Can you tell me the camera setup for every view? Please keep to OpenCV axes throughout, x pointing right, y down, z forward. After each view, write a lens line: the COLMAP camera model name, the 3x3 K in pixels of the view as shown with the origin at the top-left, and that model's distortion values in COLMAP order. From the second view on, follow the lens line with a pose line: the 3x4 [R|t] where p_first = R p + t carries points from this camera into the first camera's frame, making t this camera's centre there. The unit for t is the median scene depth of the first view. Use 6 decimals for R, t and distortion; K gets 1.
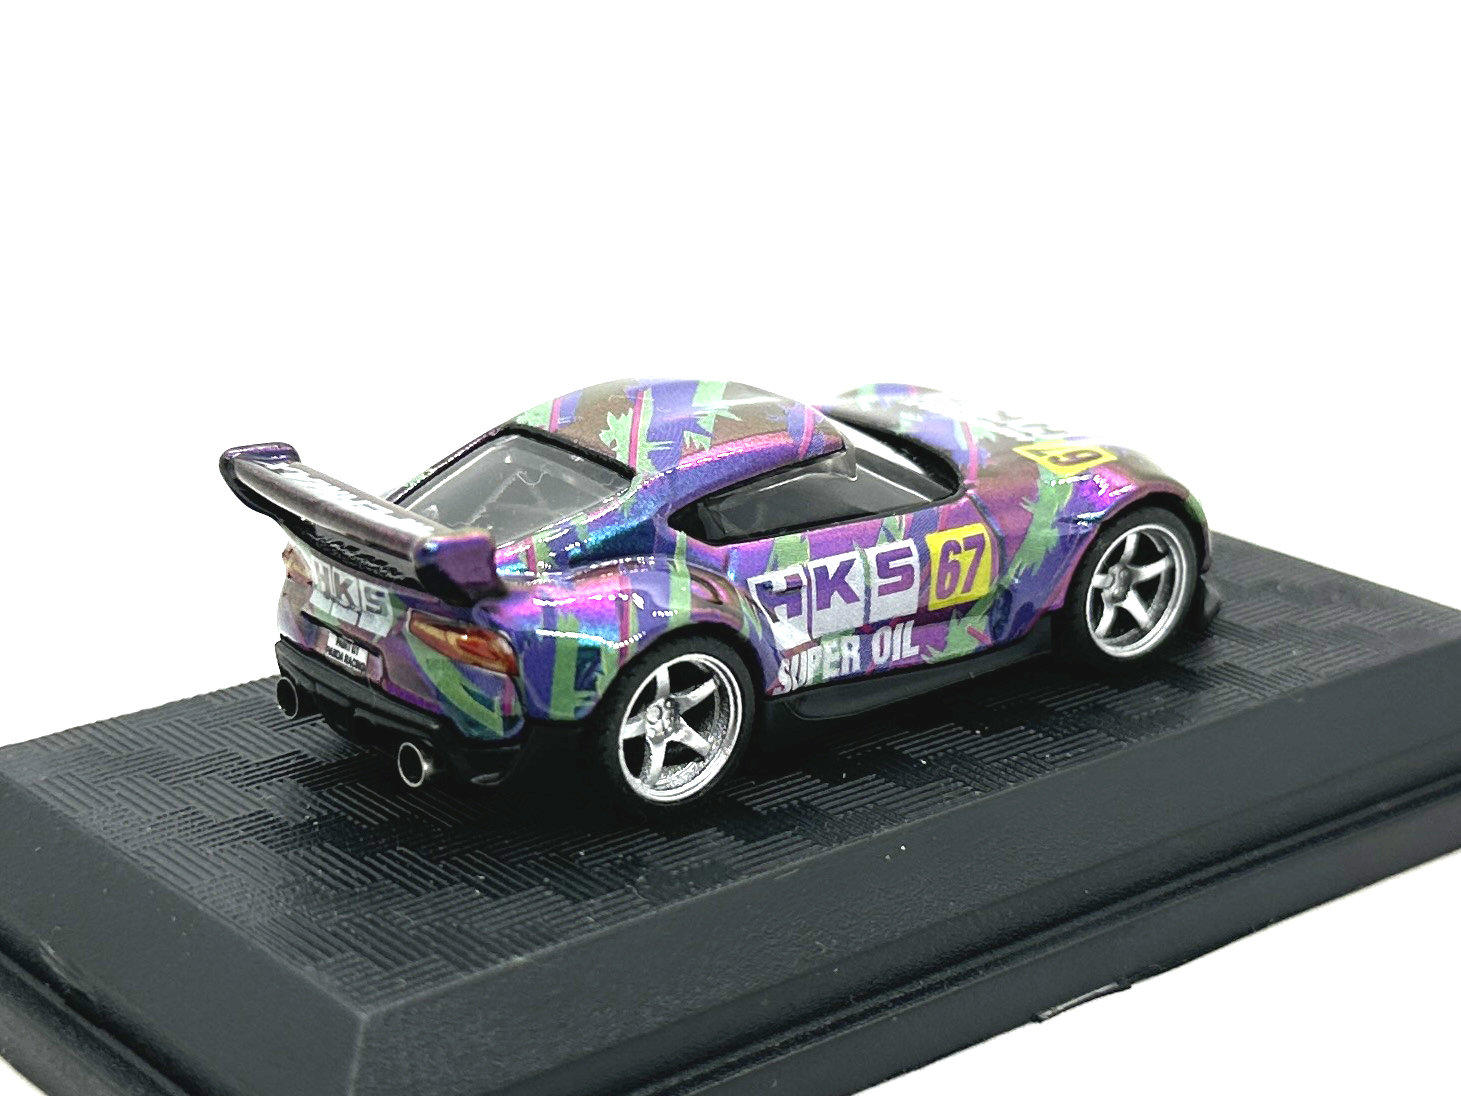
lens RADIAL K [[2977.4, 0, 730.5], [0, 2977.4, 548.0], [0, 0, 1]] dist [-0.007922, 4.601990]
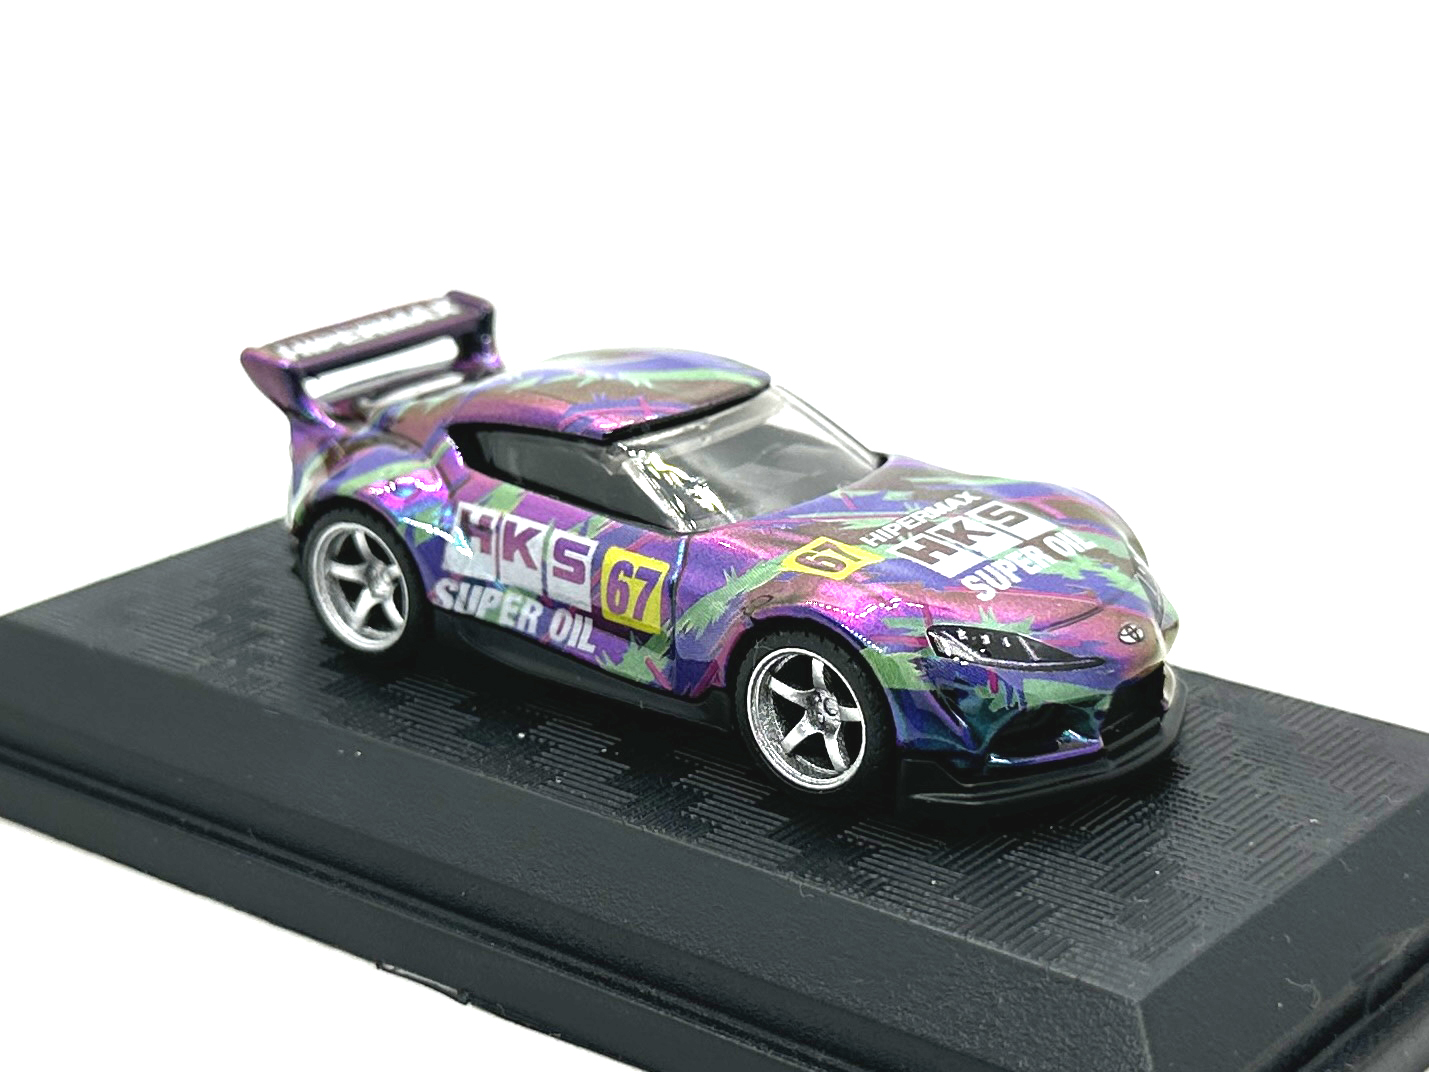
lens RADIAL K [[2912.2, 0, 714.5], [0, 2912.2, 536.0], [0, 0, 1]] dist [-0.007922, 4.601990]
pose [[0.233114, 0.319854, -0.918342, 1.010592], [-0.317009, 0.917767, 0.239183, -0.262944], [0.919328, 0.235366, 0.315341, 0.722985]]
